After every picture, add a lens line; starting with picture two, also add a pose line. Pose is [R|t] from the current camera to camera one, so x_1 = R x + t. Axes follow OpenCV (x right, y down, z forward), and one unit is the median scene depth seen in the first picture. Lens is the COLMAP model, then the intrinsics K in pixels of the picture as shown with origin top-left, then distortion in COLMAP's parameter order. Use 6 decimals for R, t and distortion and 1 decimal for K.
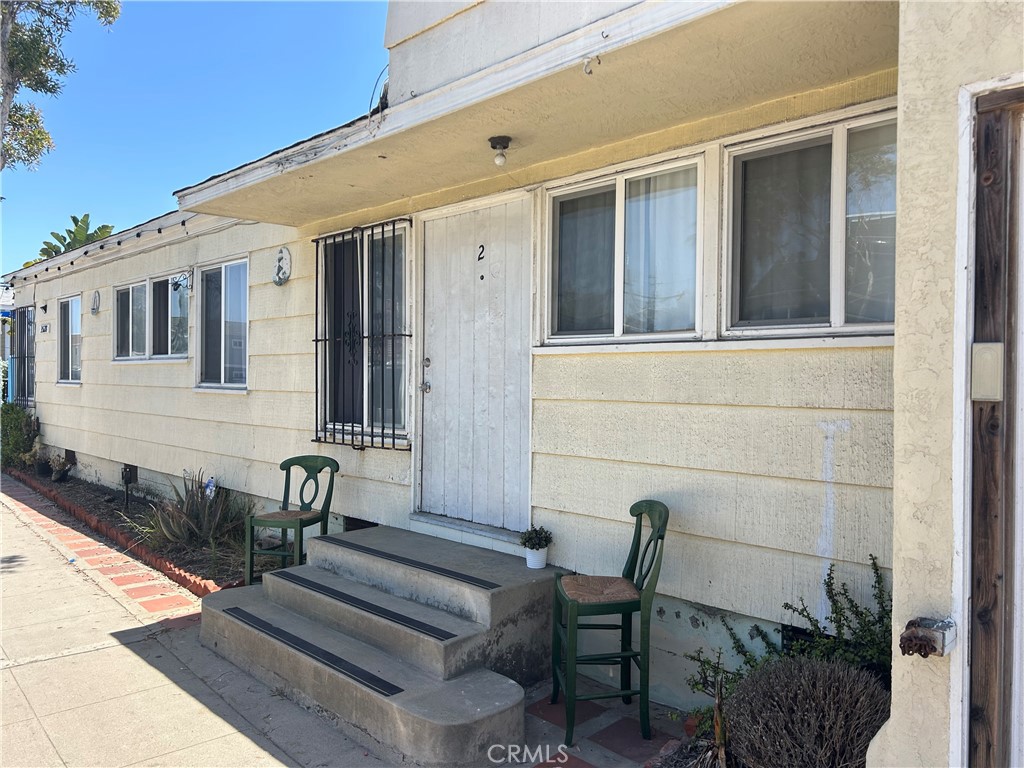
lens RADIAL K [[774.5, 0, 511.0], [0, 774.5, 385.4], [0, 0, 1]] dist [0.016370, -0.022628]
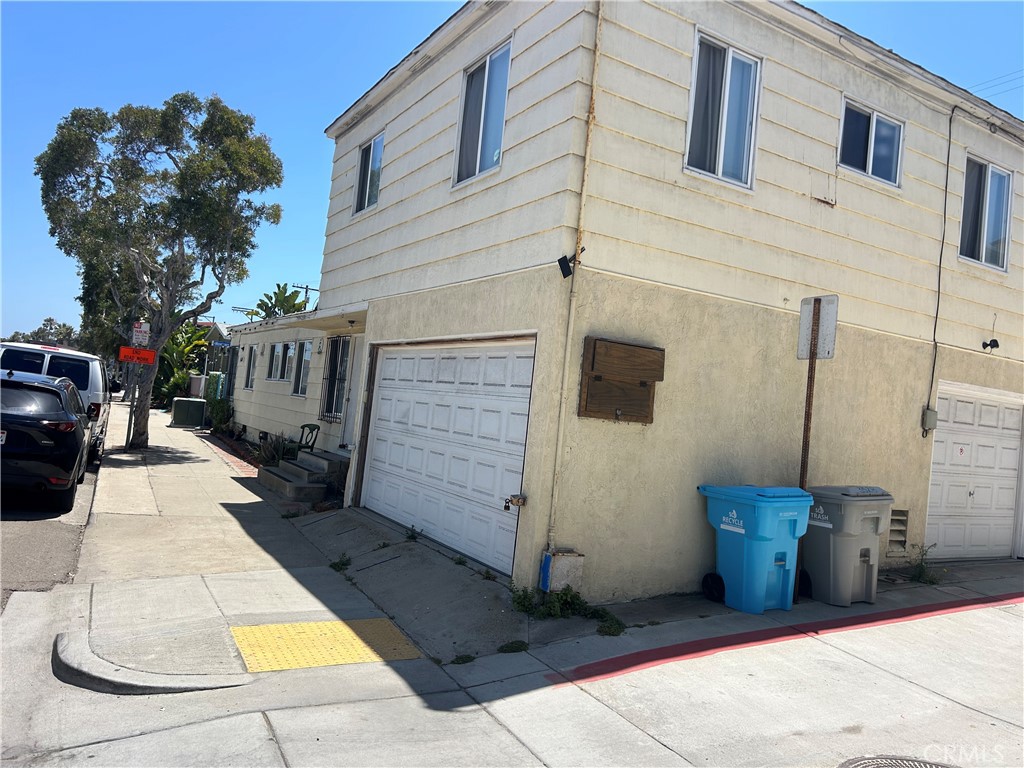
lens RADIAL K [[774.5, 0, 513.3], [0, 774.5, 382.5], [0, 0, 1]] dist [0.016370, -0.022628]
pose [[0.967161, 0.085095, -0.239498, 0.598386], [-0.099458, 0.993858, -0.048515, 0.008459], [0.233899, 0.070742, 0.969684, -0.806912]]
